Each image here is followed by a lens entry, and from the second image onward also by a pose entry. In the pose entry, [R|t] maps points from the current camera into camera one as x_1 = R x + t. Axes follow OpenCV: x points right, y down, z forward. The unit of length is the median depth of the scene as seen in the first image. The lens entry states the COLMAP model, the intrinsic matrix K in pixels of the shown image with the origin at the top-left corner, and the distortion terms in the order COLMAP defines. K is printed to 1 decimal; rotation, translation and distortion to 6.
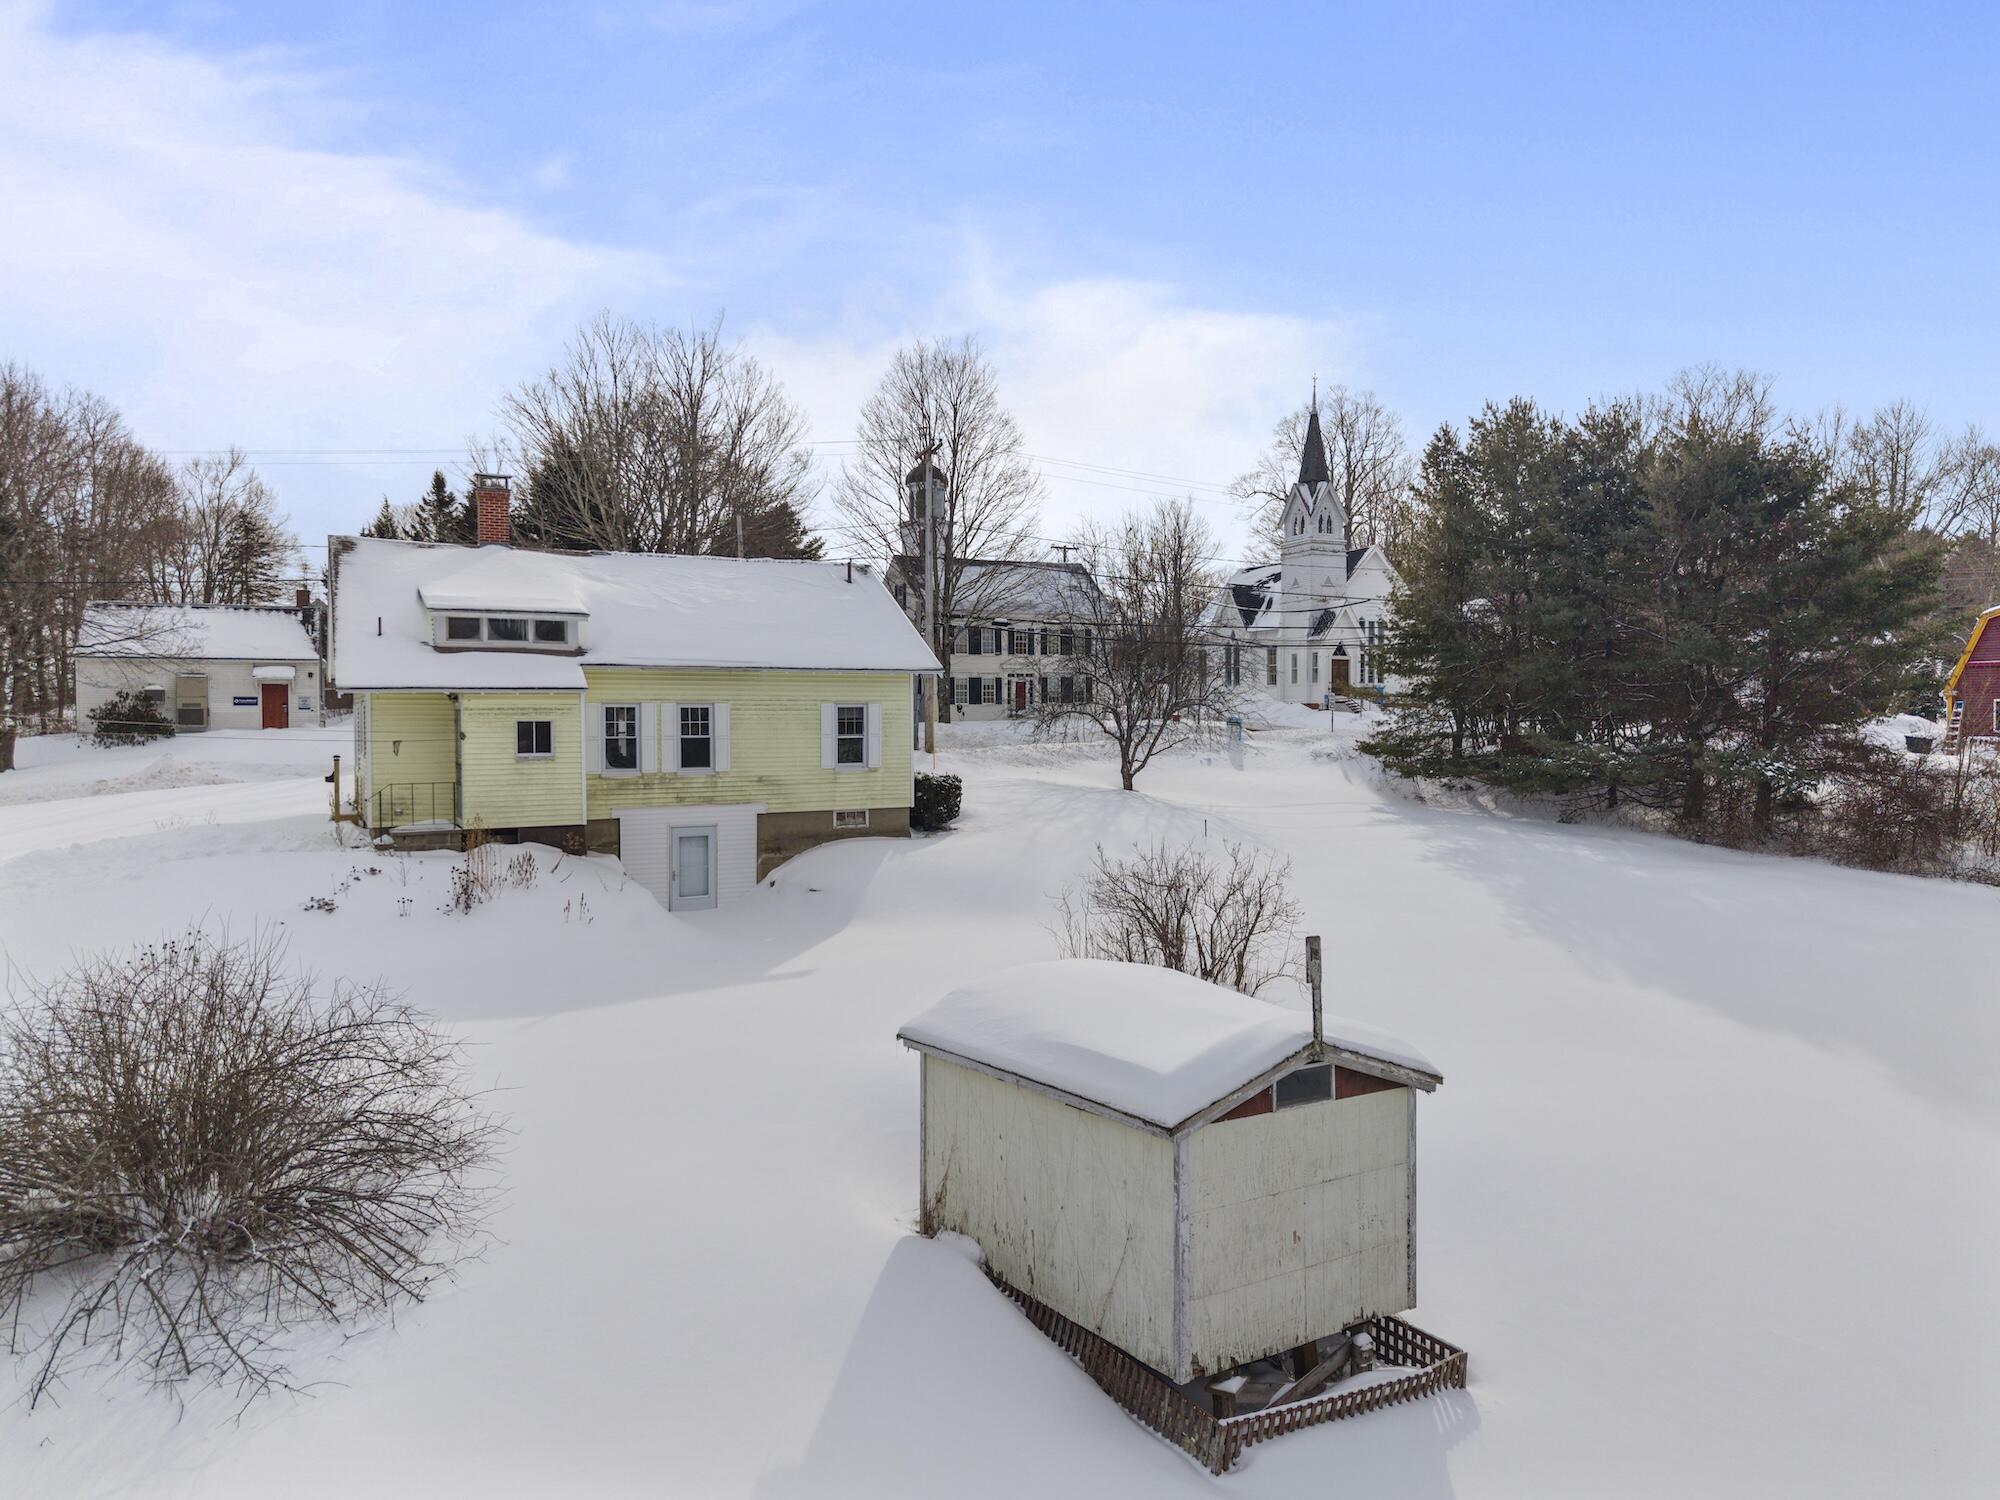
lens RADIAL K [[1342.4, 0, 1000.0], [0, 1342.4, 750.0], [0, 0, 1]] dist [0.010502, -0.005130]
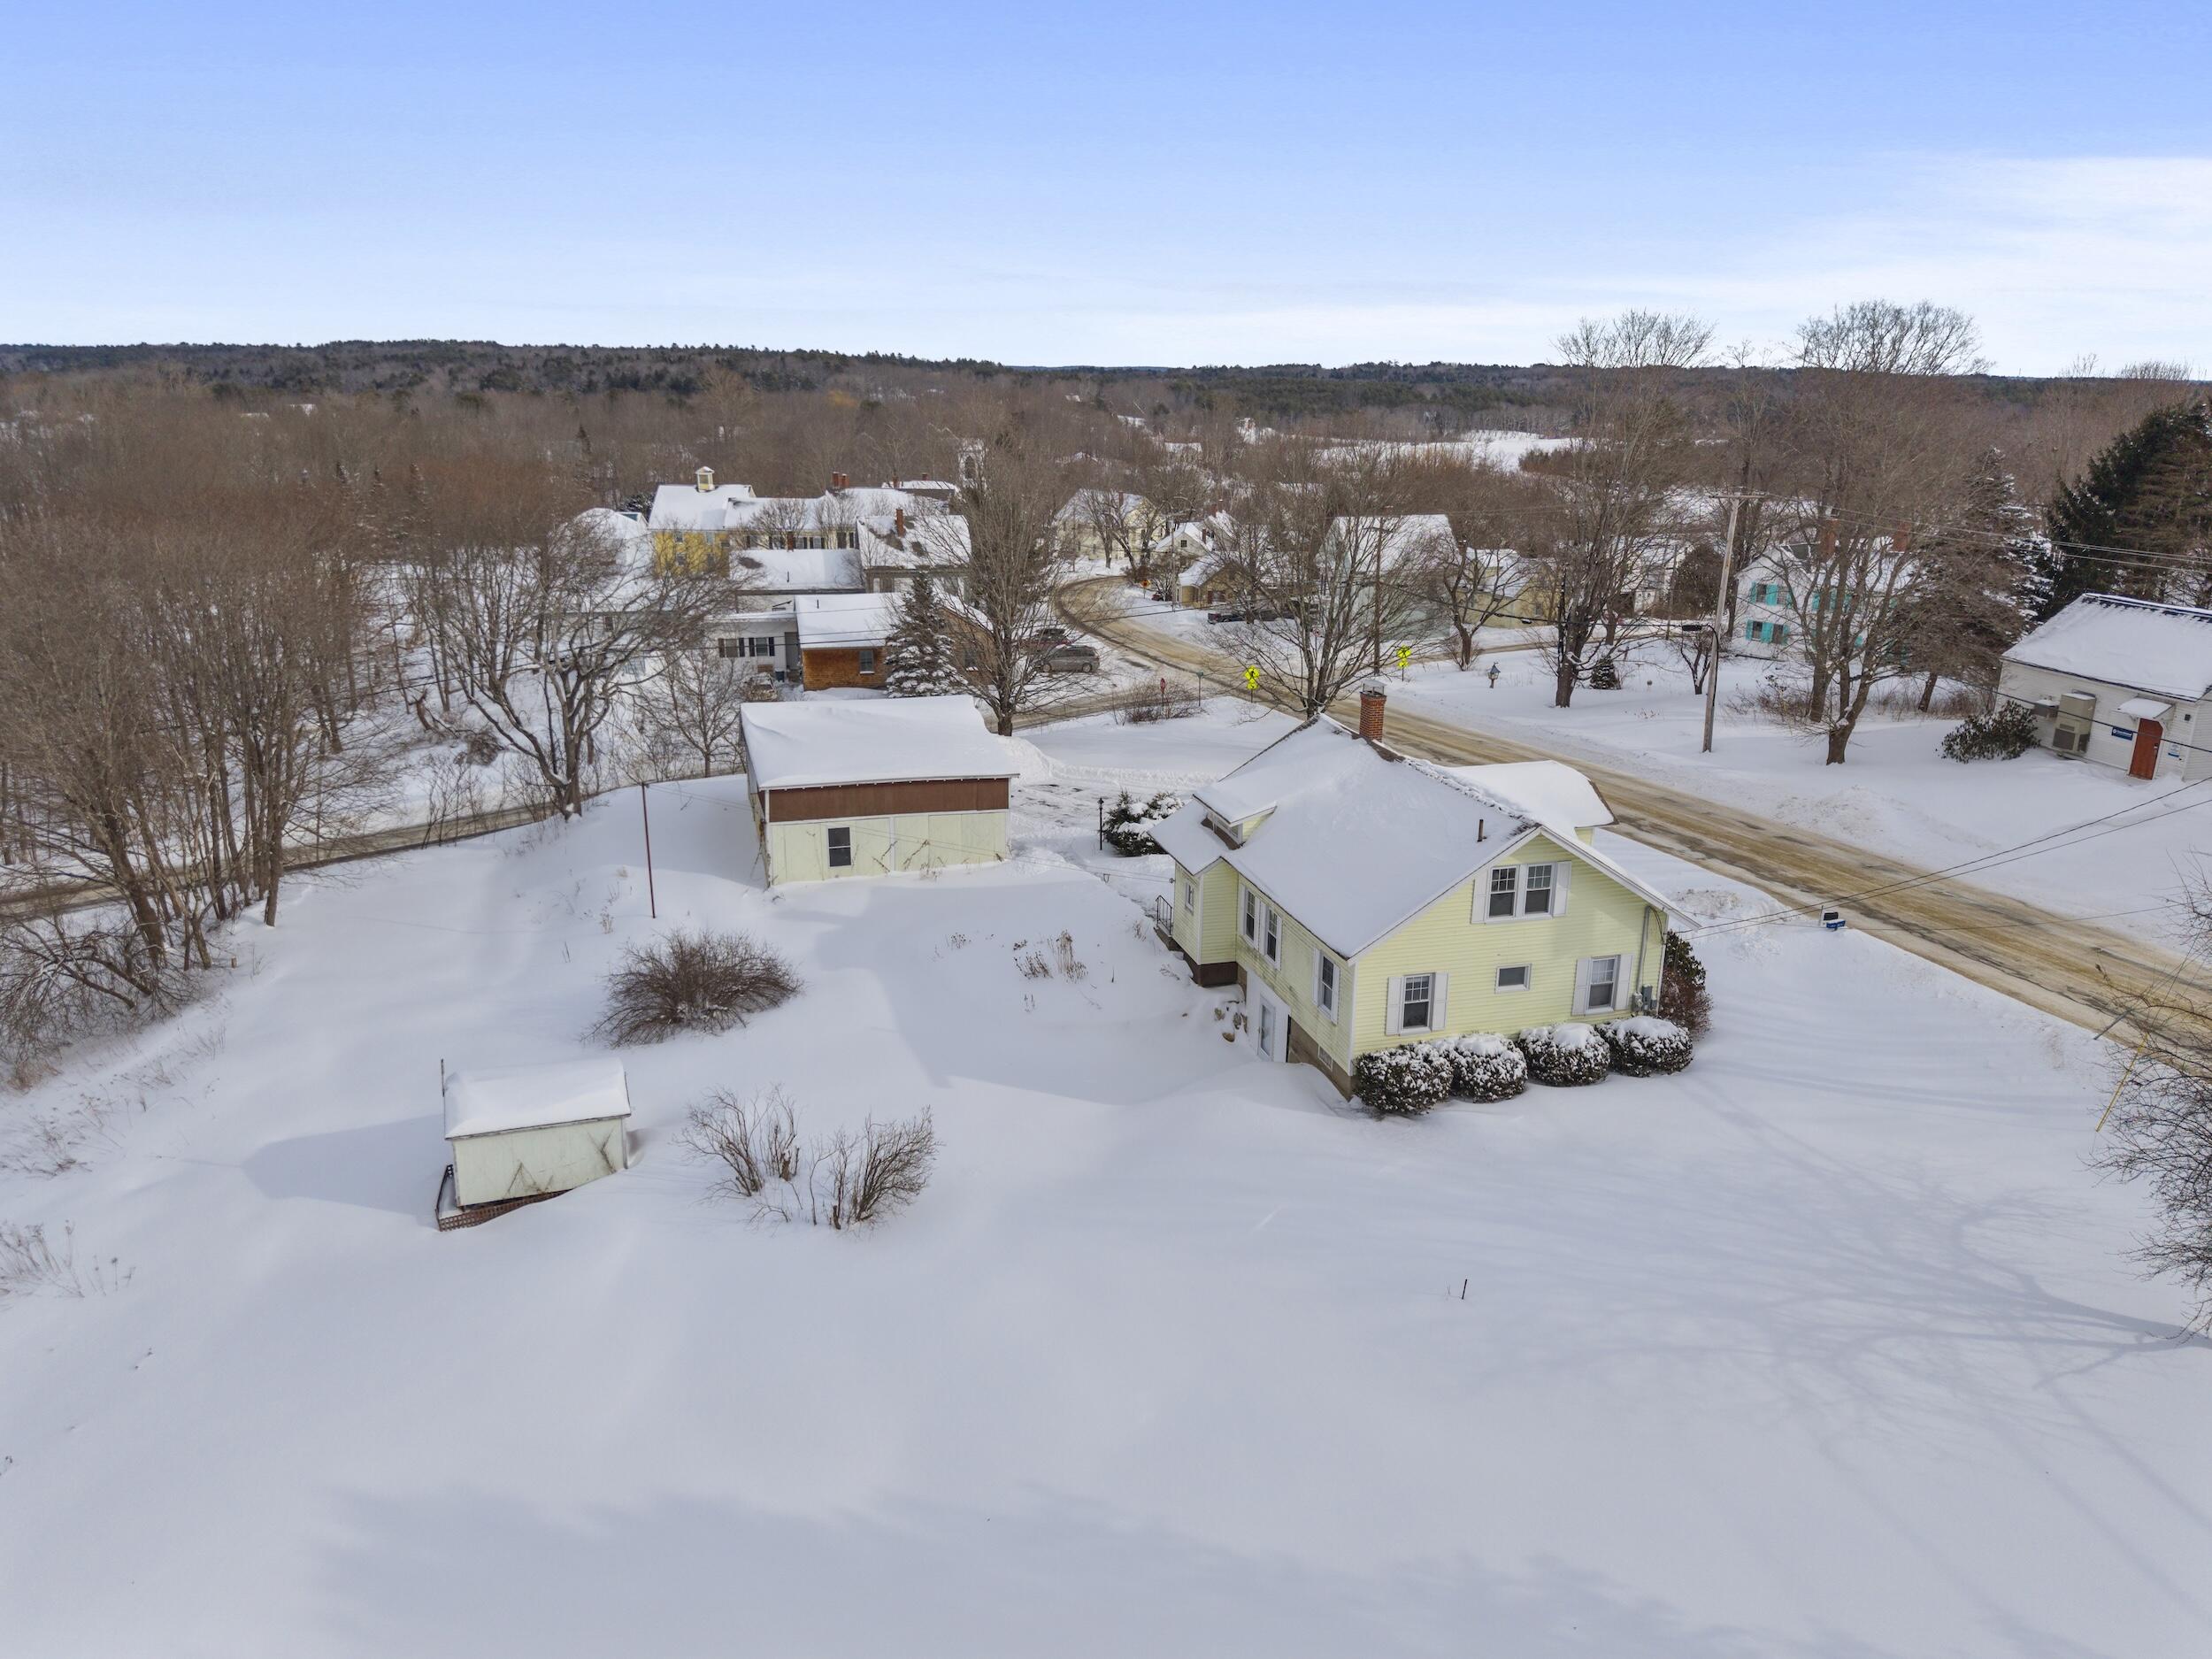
lens RADIAL K [[1478.6, 0, 1034.3], [0, 1478.6, 835.5], [0, 0, 1]] dist [0.003677, -0.020597]
pose [[-0.261654, 0.286112, -0.921779, 1.001558], [-0.013881, 0.953837, 0.300003, -0.474062], [0.965062, 0.091292, -0.245604, 1.050936]]
